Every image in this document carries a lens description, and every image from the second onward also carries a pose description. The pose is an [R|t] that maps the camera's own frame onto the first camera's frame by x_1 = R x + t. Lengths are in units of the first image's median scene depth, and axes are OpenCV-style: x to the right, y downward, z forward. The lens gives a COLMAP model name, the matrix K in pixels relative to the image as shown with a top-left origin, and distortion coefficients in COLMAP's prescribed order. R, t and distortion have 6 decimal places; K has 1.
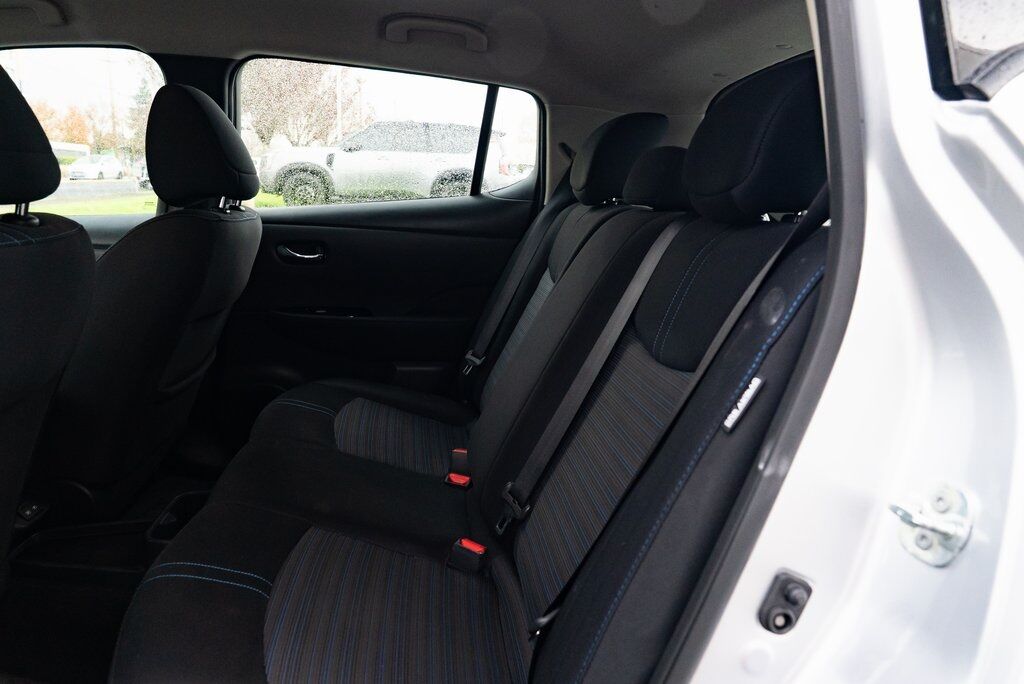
lens RADIAL K [[698.1, 0, 512.0], [0, 698.1, 342.0], [0, 0, 1]] dist [-0.030395, 0.016871]
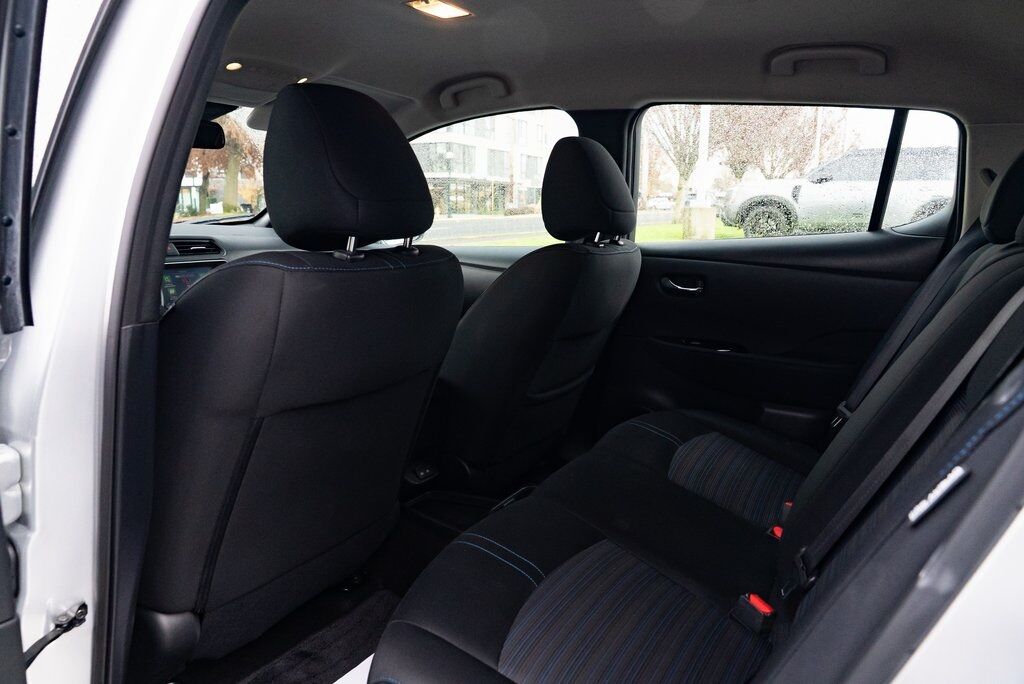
lens RADIAL K [[698.1, 0, 512.0], [0, 698.1, 342.0], [0, 0, 1]] dist [-0.030395, 0.016871]
pose [[0.800413, 0.093843, -0.592057, 0.133886], [-0.120520, 0.992695, -0.005588, -0.008147], [0.587208, 0.075827, 0.805877, 0.017912]]
